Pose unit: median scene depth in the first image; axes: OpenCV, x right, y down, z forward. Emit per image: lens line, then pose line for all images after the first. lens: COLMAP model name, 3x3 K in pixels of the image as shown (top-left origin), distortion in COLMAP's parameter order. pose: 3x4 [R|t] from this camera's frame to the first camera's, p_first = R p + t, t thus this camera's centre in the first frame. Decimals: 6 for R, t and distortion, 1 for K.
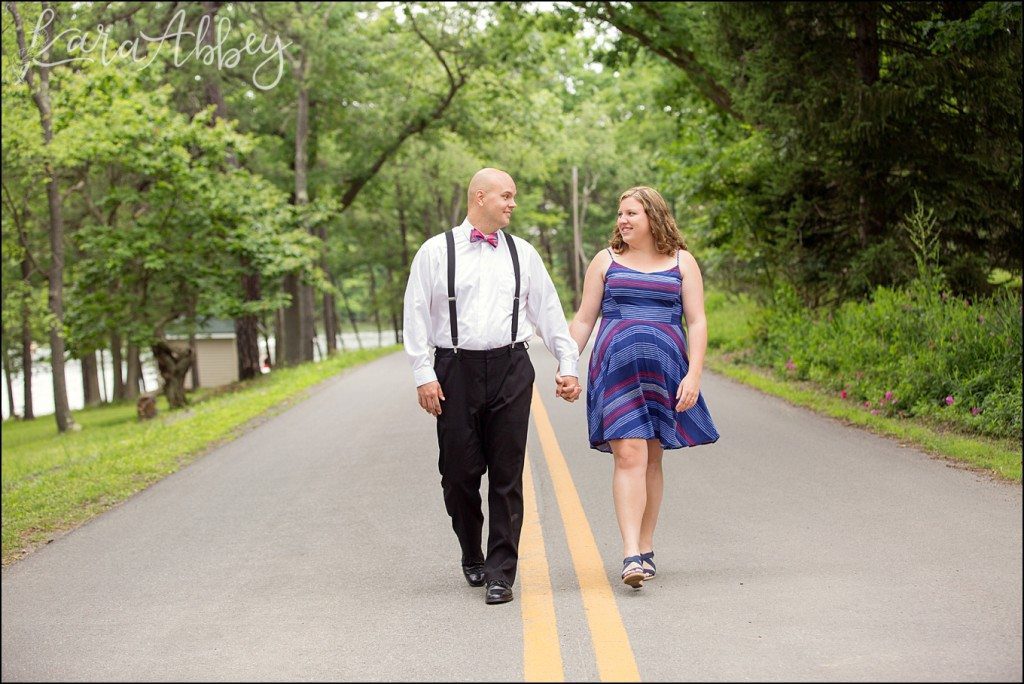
lens RADIAL K [[2850.6, 0, 512.0], [0, 2850.6, 342.0], [0, 0, 1]] dist [-0.139779, -0.334514]
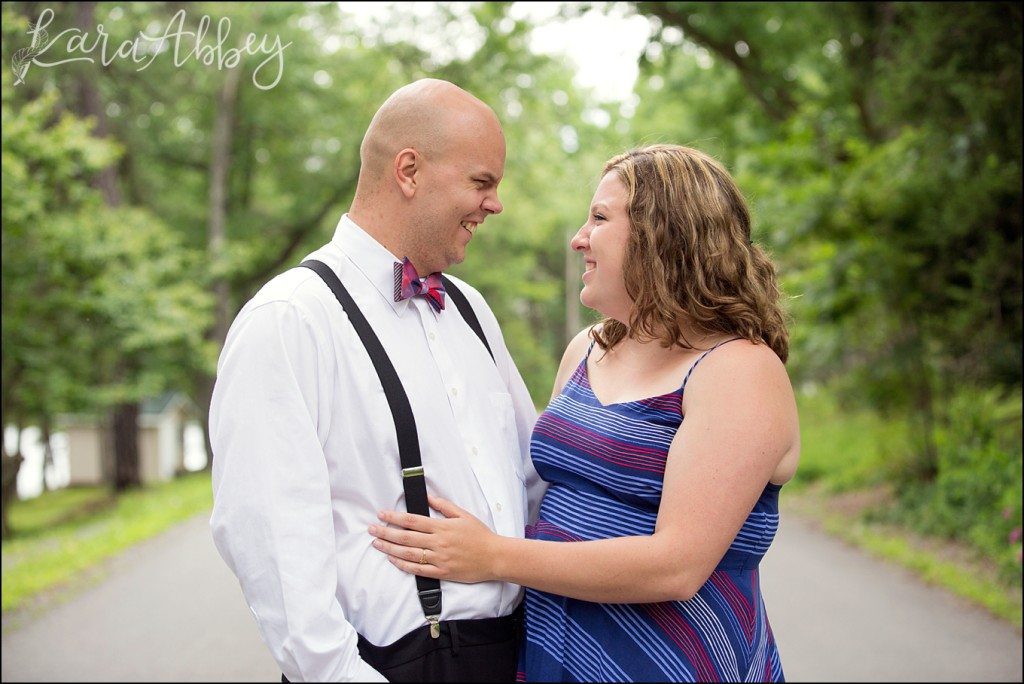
lens RADIAL K [[2850.6, 0, 512.0], [0, 2850.6, 342.0], [0, 0, 1]] dist [-0.139779, -0.334514]
pose [[0.999682, 0.024623, 0.005467, 0.001021], [-0.024463, 0.999319, -0.027628, -0.010713], [-0.006143, 0.027485, 0.999603, 0.390709]]
